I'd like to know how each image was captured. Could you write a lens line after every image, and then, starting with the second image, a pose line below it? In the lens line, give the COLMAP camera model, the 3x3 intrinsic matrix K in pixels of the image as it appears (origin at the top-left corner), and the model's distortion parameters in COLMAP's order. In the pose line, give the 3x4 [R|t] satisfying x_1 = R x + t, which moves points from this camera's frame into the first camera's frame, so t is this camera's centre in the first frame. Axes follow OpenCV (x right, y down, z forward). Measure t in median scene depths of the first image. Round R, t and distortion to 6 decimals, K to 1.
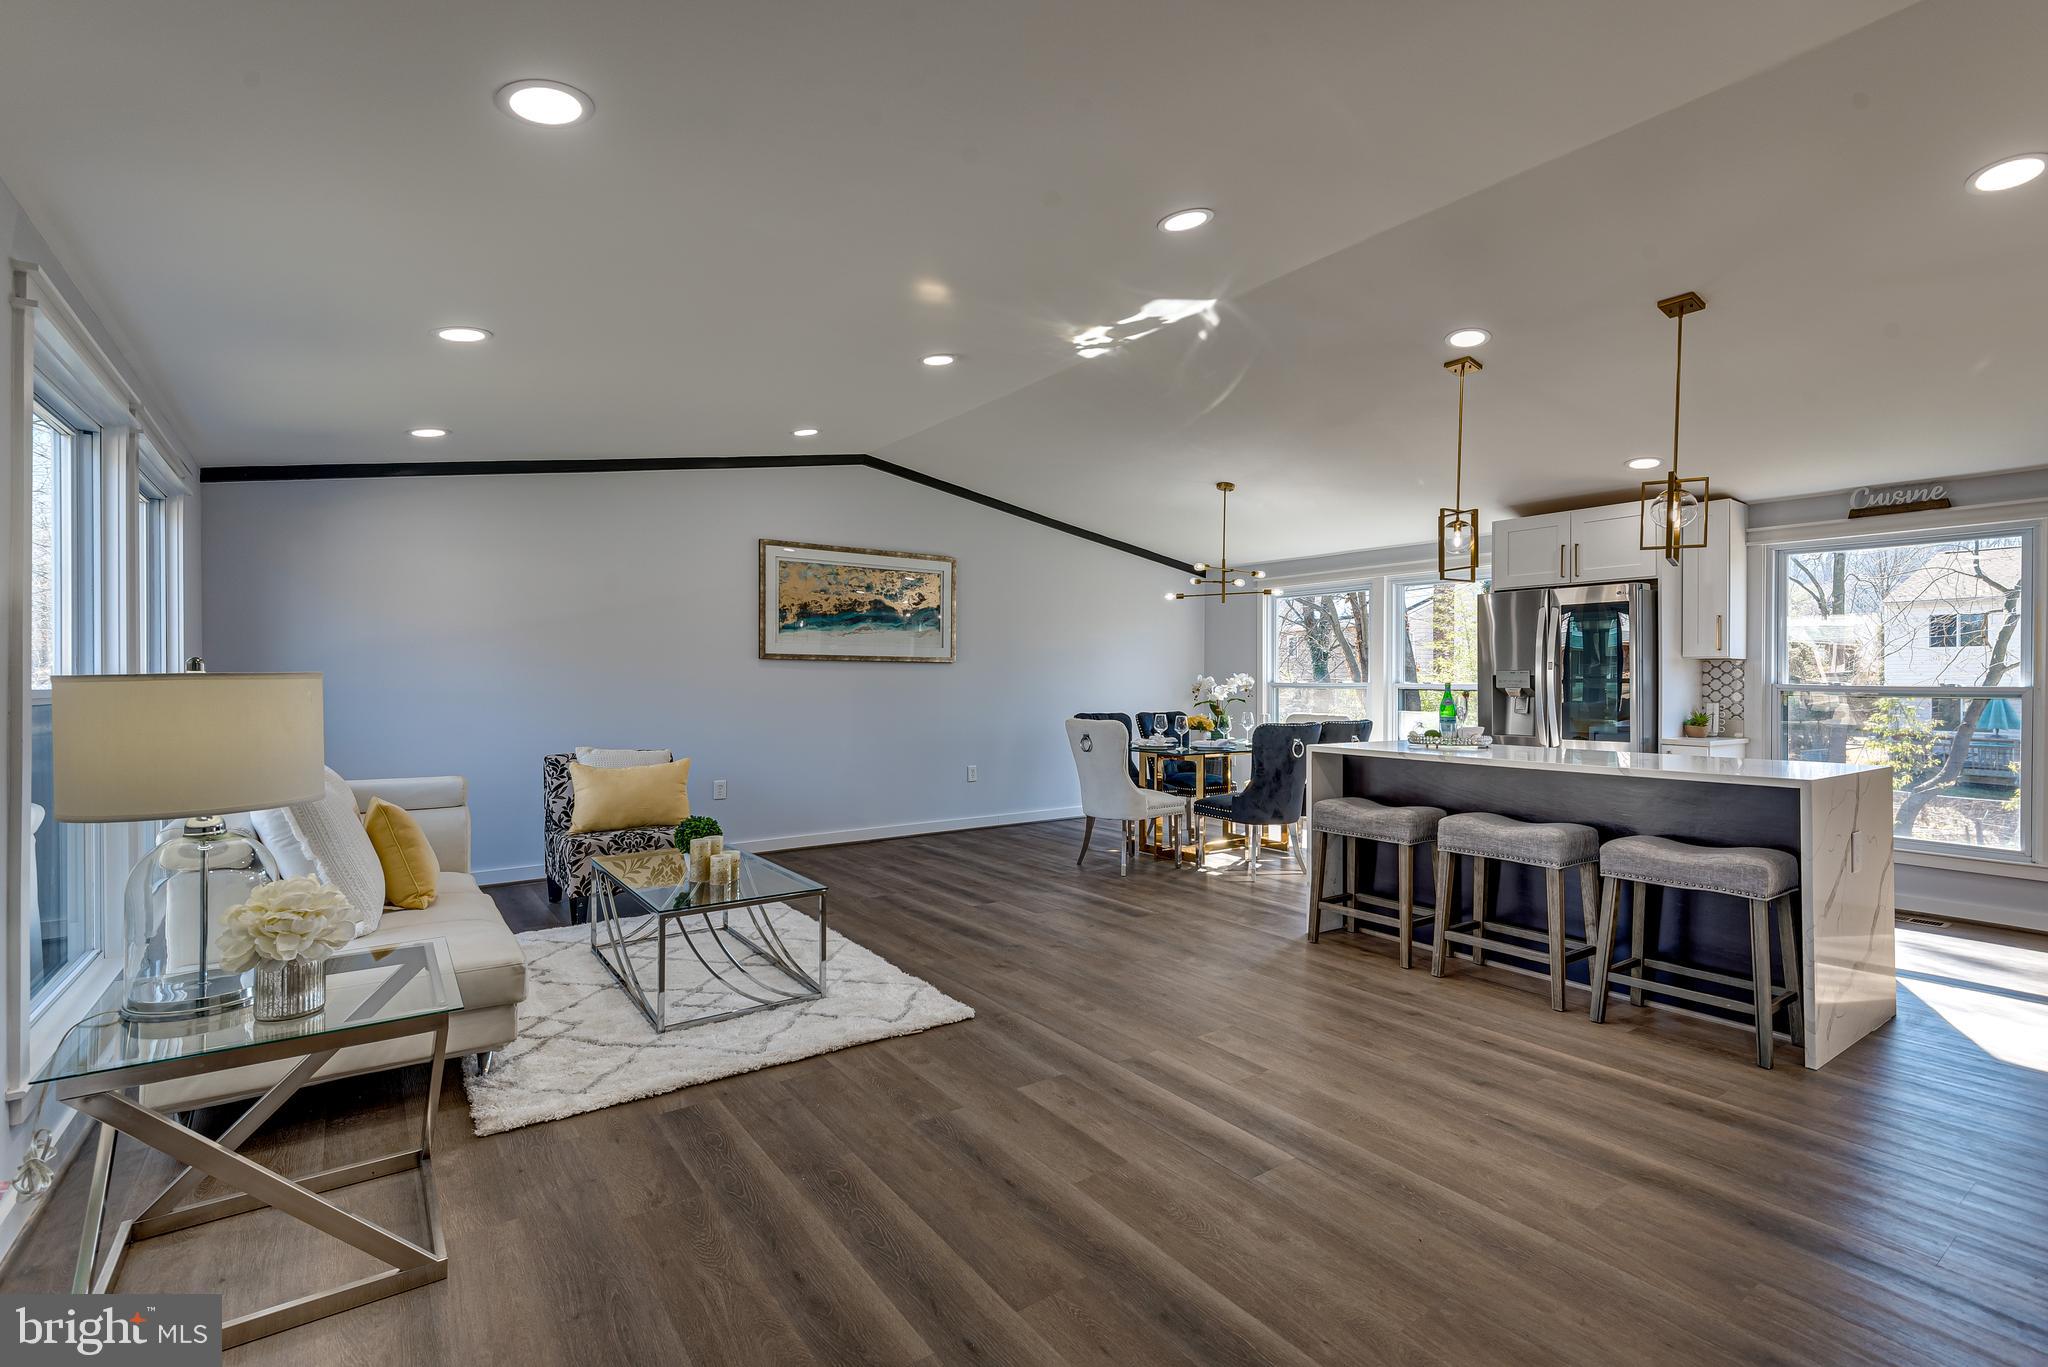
lens RADIAL K [[926.9, 0, 1020.4], [0, 926.9, 670.9], [0, 0, 1]] dist [0.025367, -0.012611]
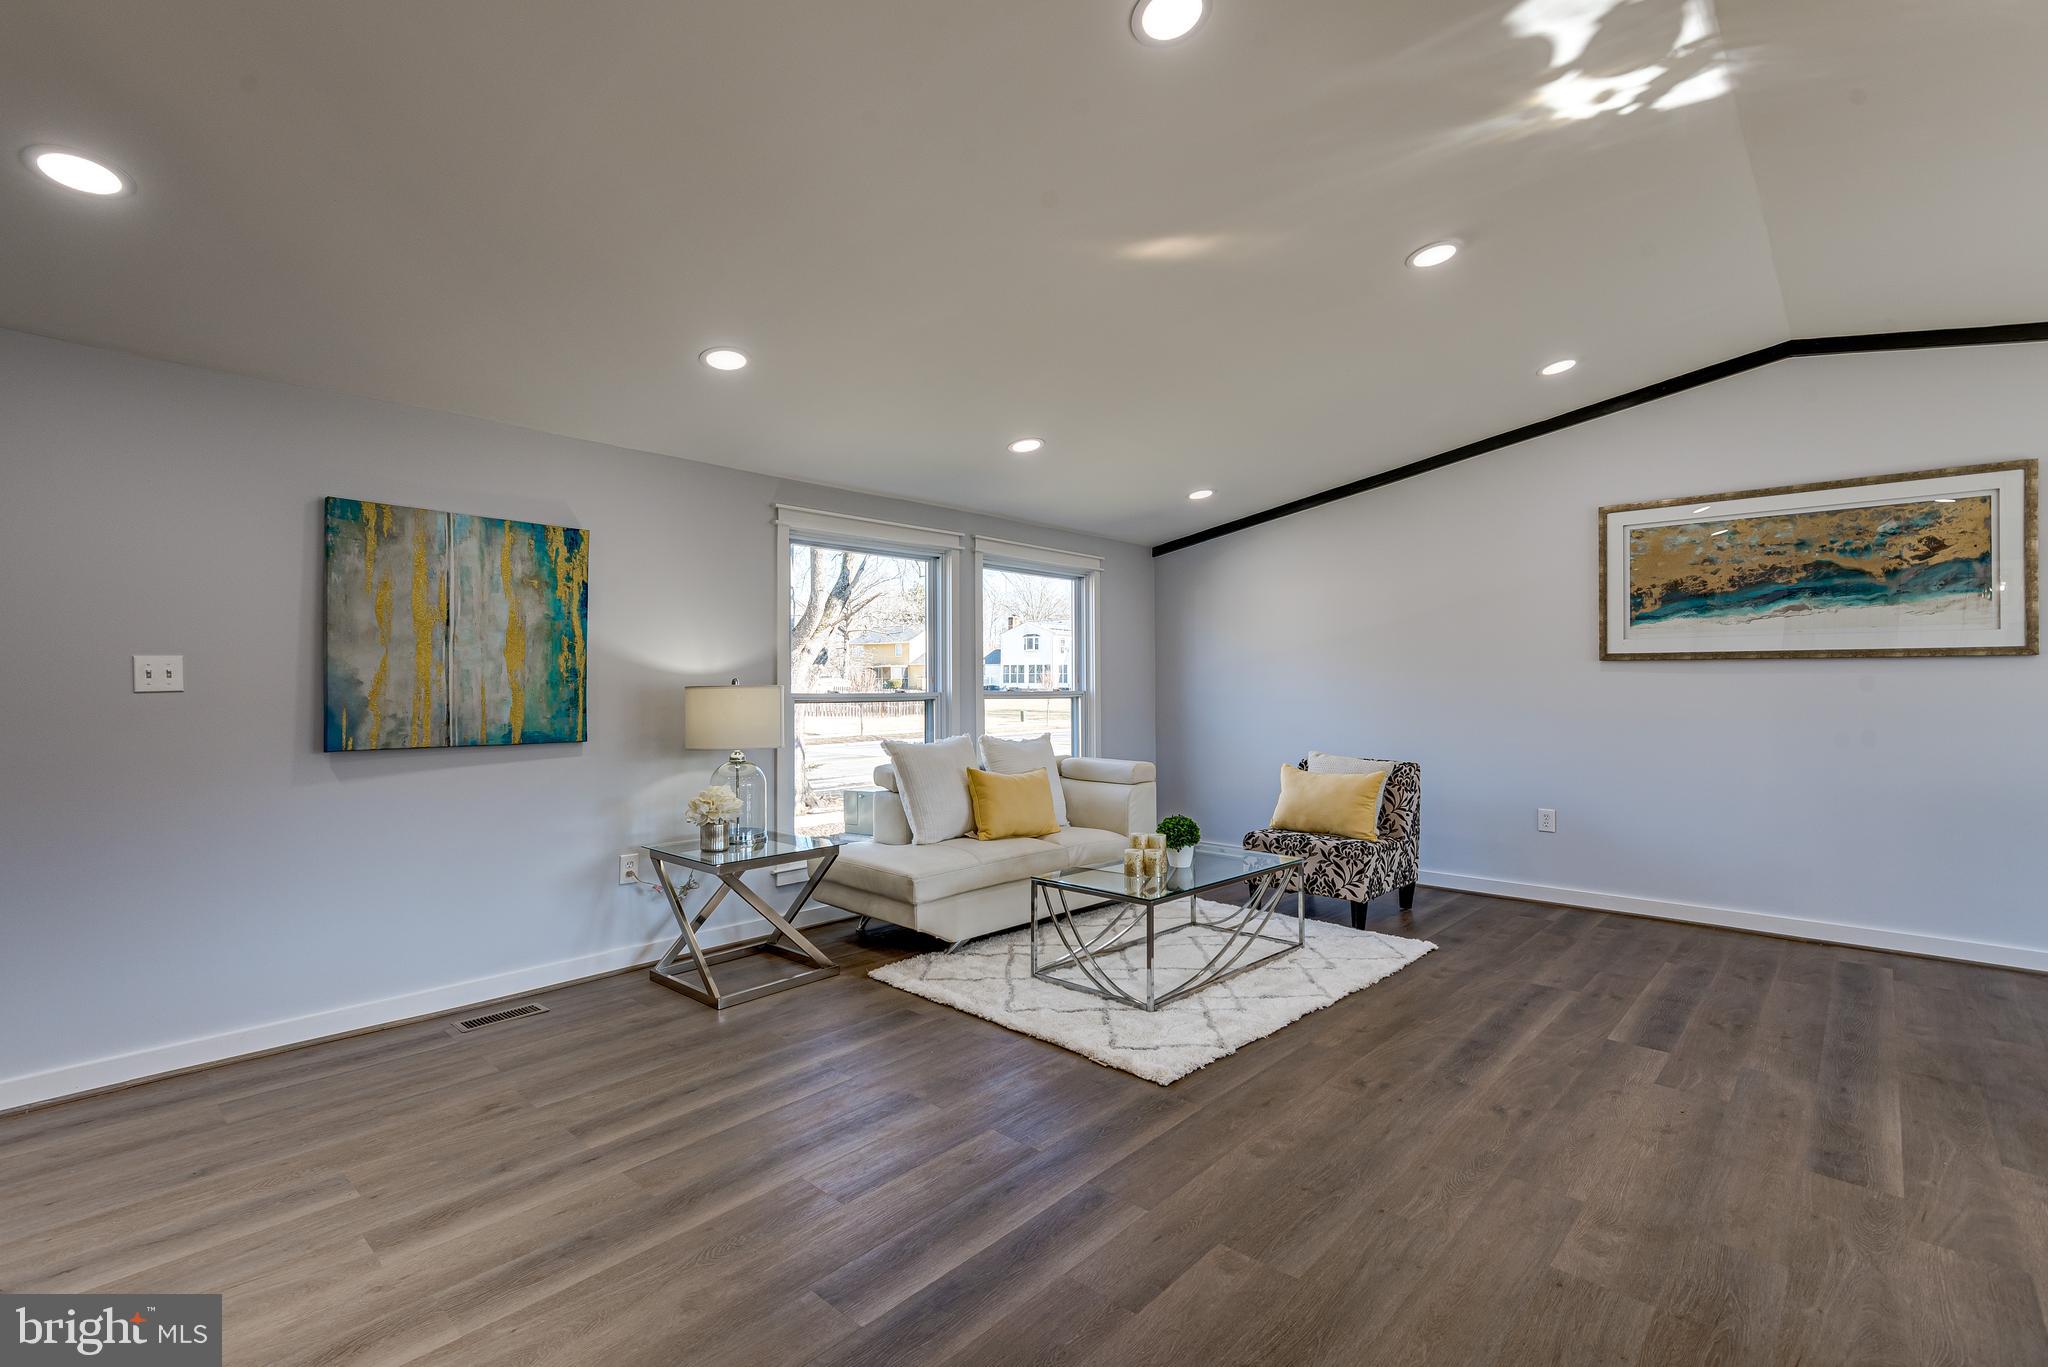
lens RADIAL K [[926.9, 0, 1001.3], [0, 926.9, 671.0], [0, 0, 1]] dist [0.025367, -0.012611]
pose [[0.188952, -0.017984, -0.981822, 0.397575], [0.009687, 0.999818, -0.016449, 0.003498], [0.981938, -0.006402, 0.189092, 0.361676]]
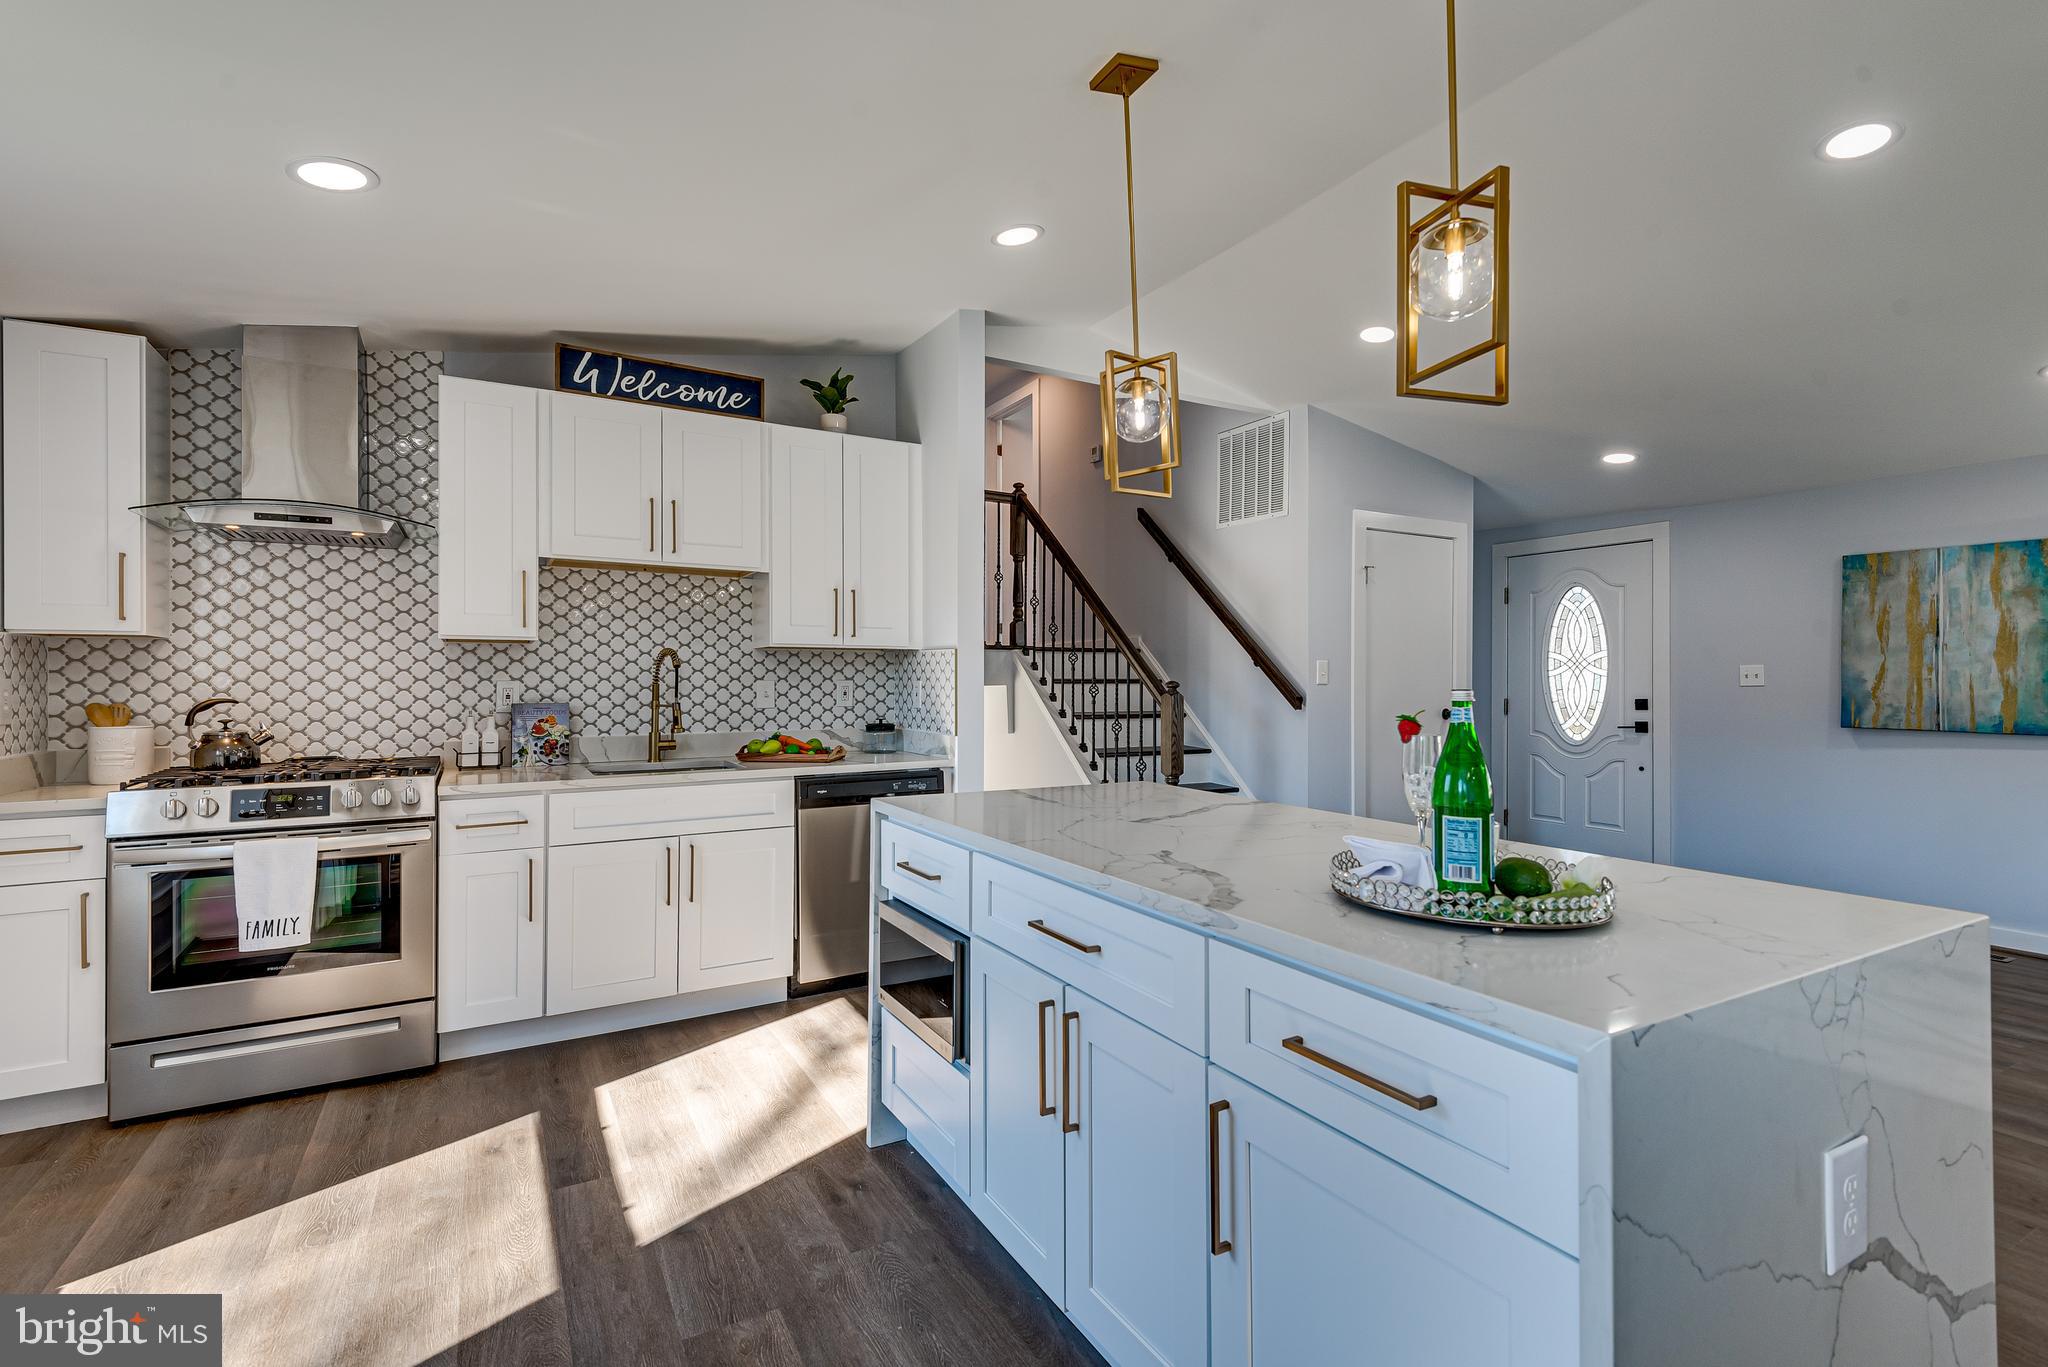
lens RADIAL K [[926.9, 0, 1028.4], [0, 926.9, 679.9], [0, 0, 1]] dist [0.025367, -0.012611]
pose [[-0.994393, -0.004875, 0.105636, 0.405531], [-0.006079, 0.999920, -0.011081, 0.009637], [-0.105573, -0.011661, -0.994343, 0.928218]]
